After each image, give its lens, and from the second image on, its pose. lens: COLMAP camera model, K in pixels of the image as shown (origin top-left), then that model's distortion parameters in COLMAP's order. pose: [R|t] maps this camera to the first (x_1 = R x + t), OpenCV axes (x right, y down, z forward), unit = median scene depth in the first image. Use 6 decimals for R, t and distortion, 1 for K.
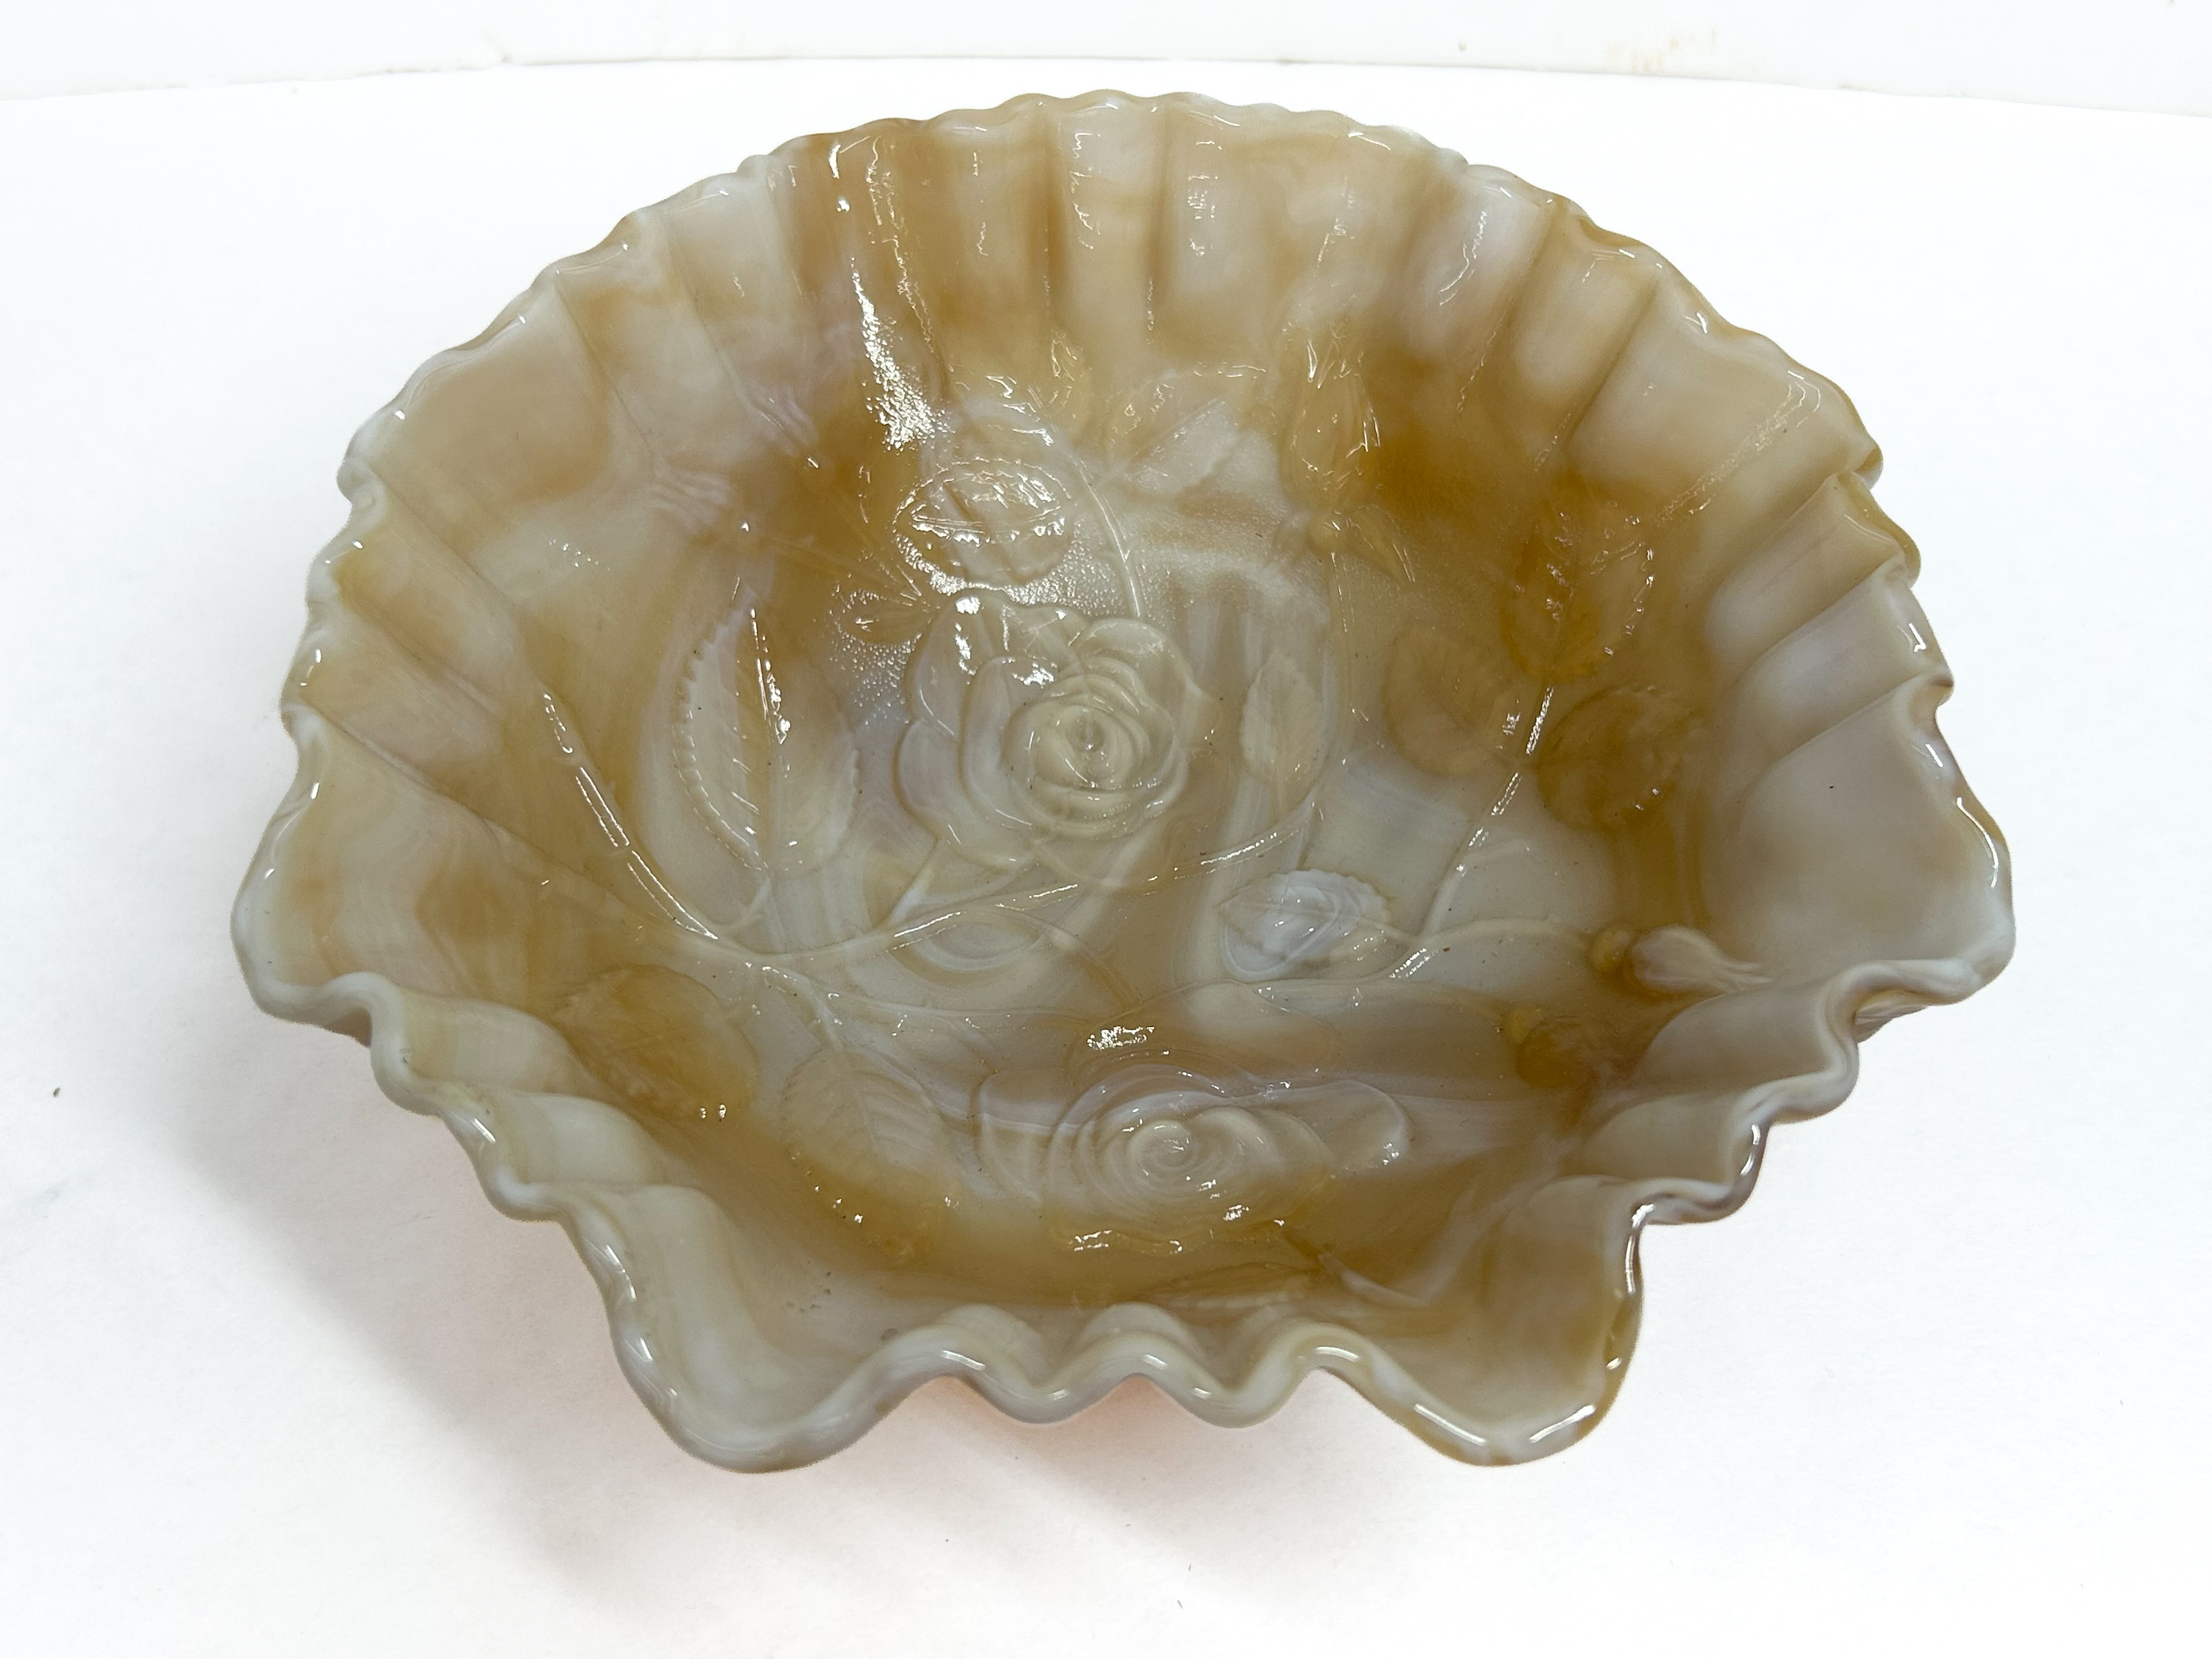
lens RADIAL K [[2253.3, 0, 1106.0], [0, 2253.3, 829.5], [0, 0, 1]] dist [0.405884, 0.000123]
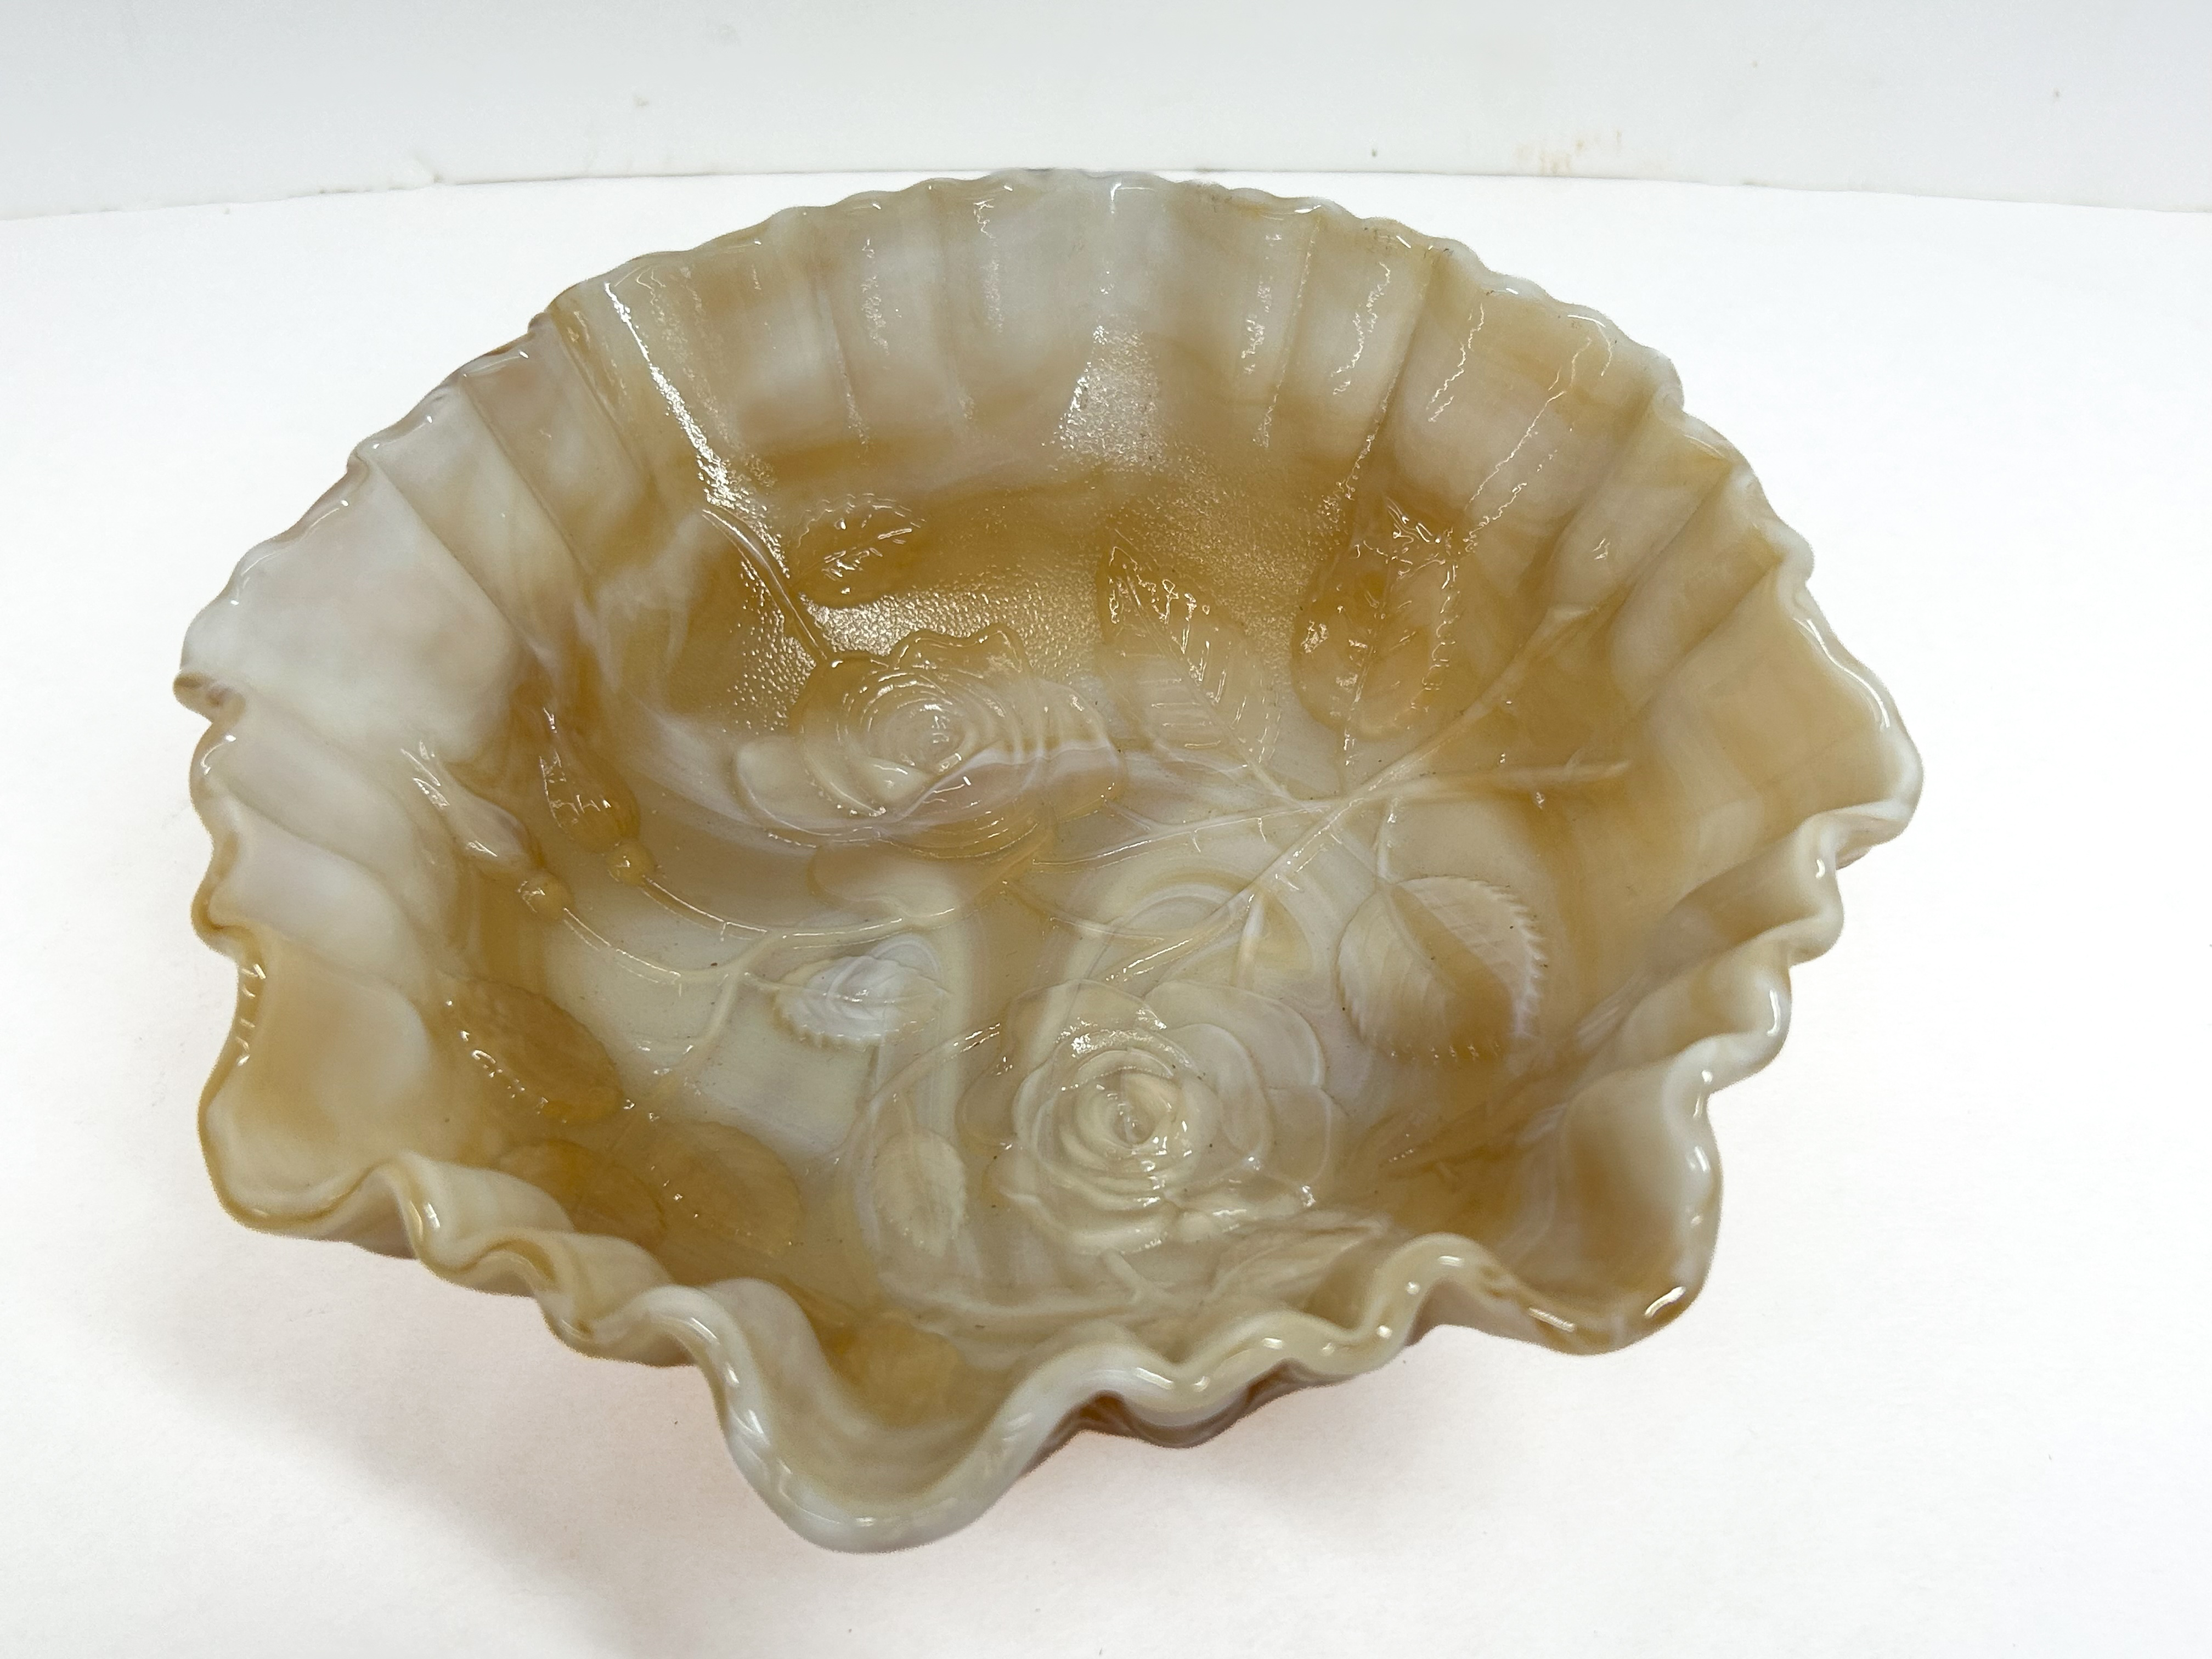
lens RADIAL K [[2253.3, 0, 1106.0], [0, 2253.3, 829.5], [0, 0, 1]] dist [0.405884, 0.000123]
pose [[-0.968446, 0.197009, -0.152645, 0.121167], [-0.206096, -0.288680, 0.934980, -0.885755], [0.140133, 0.936937, 0.320174, 0.630802]]
